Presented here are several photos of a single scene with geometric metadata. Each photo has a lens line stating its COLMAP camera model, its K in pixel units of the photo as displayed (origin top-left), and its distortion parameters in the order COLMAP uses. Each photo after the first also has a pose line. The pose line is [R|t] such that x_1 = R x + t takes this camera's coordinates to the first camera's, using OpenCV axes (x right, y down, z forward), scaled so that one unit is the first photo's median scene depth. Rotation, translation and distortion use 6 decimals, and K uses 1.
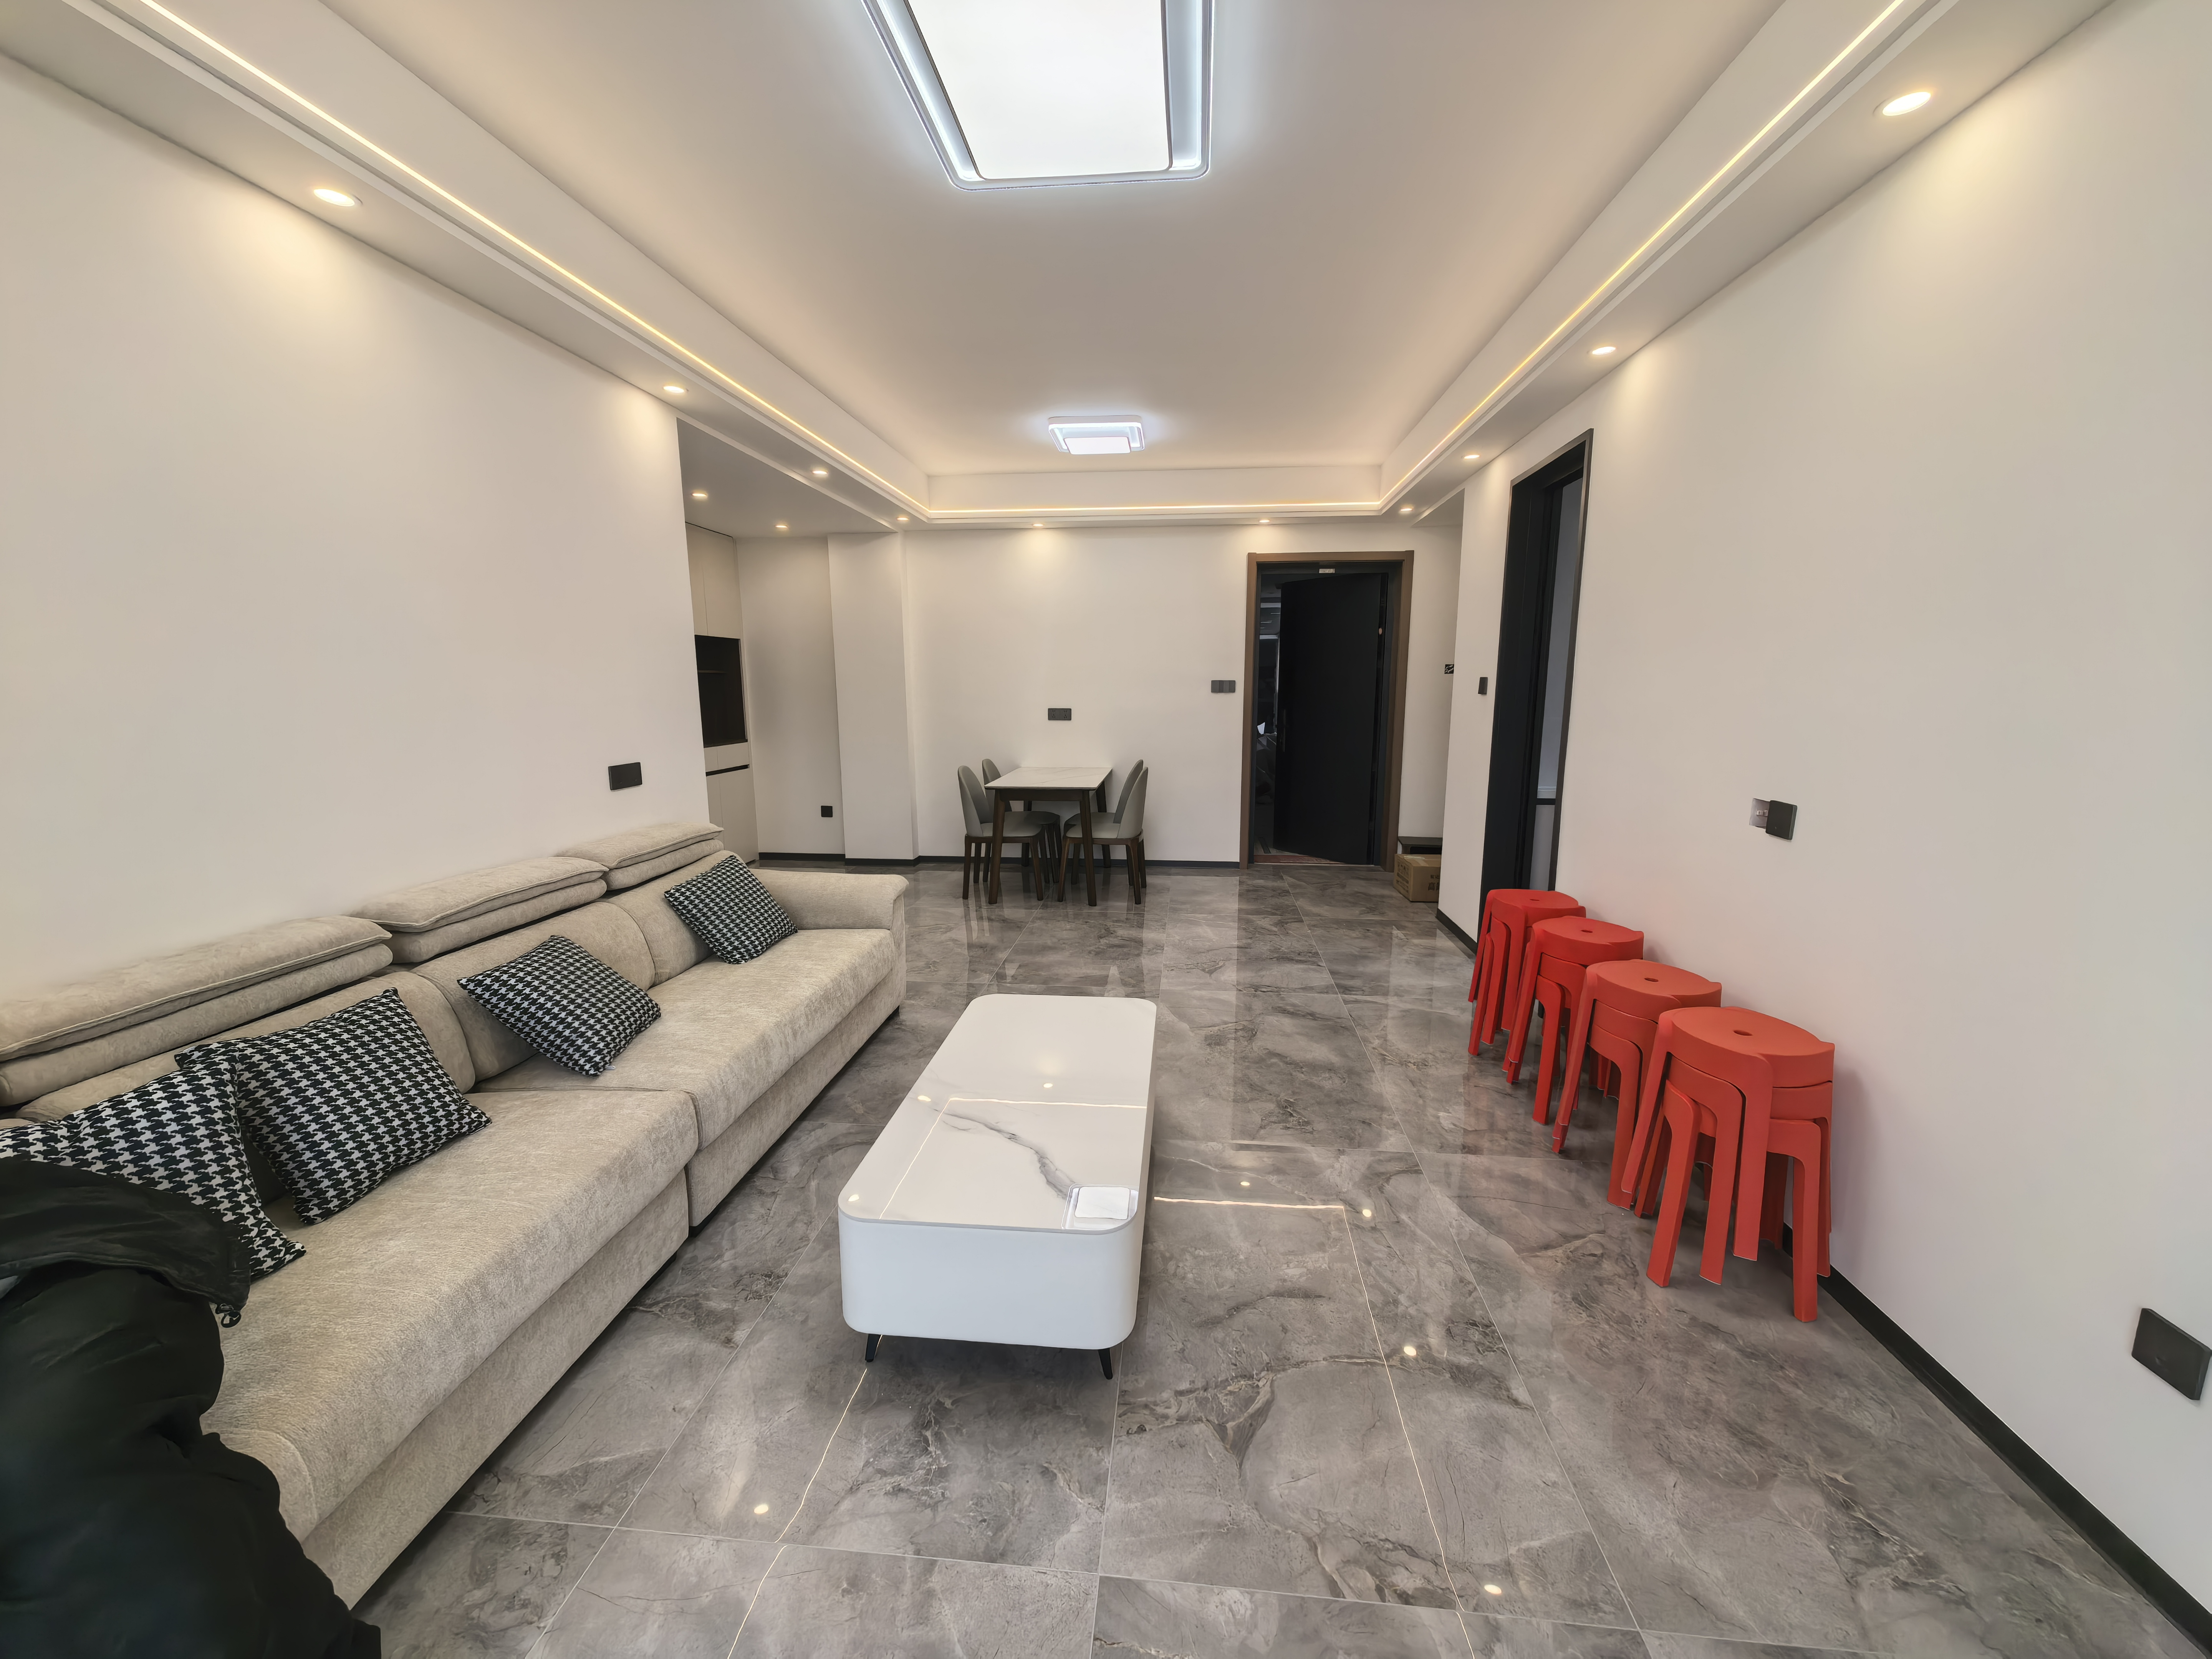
lens RADIAL K [[851.1, 0, 1106.0], [0, 851.1, 829.5], [0, 0, 1]] dist [0.000389, 0.000003]
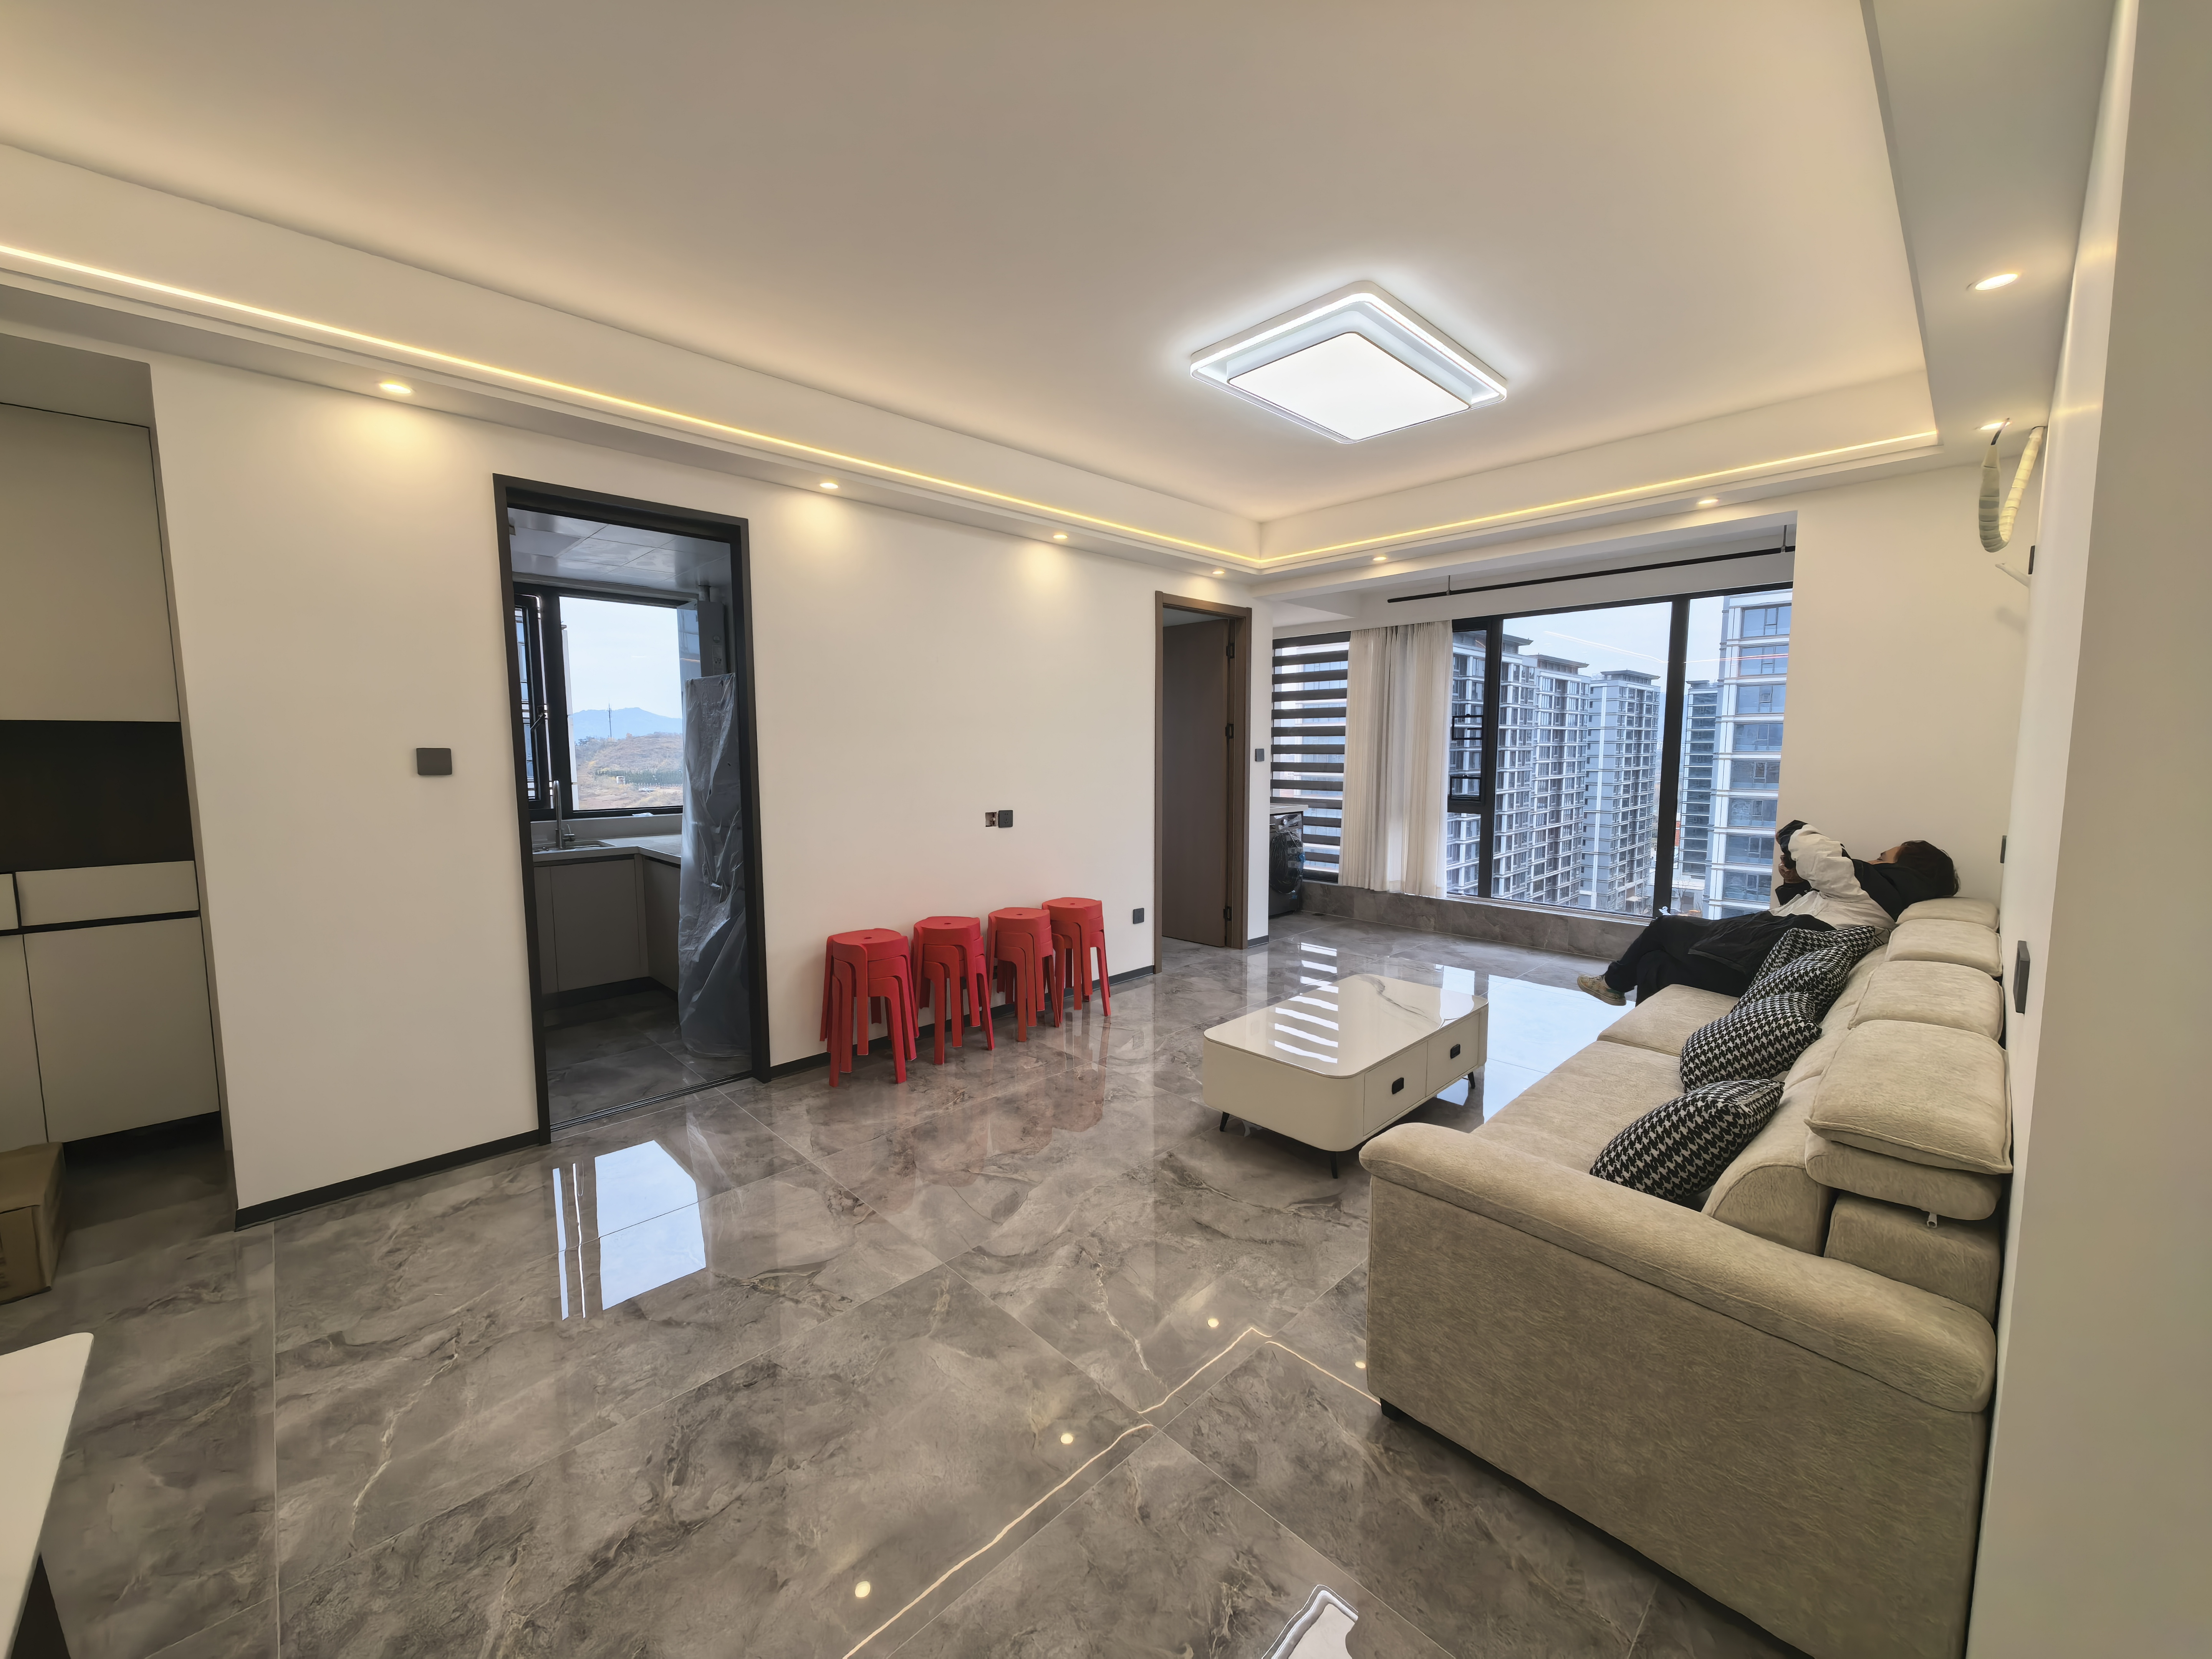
lens RADIAL K [[851.1, 0, 1106.0], [0, 851.1, 829.5], [0, 0, 1]] dist [0.000389, 0.000003]
pose [[-0.762968, -0.057523, 0.643872, -0.435946], [0.116236, 0.967591, 0.224180, -0.254744], [-0.635901, 0.245883, -0.731554, 1.434145]]
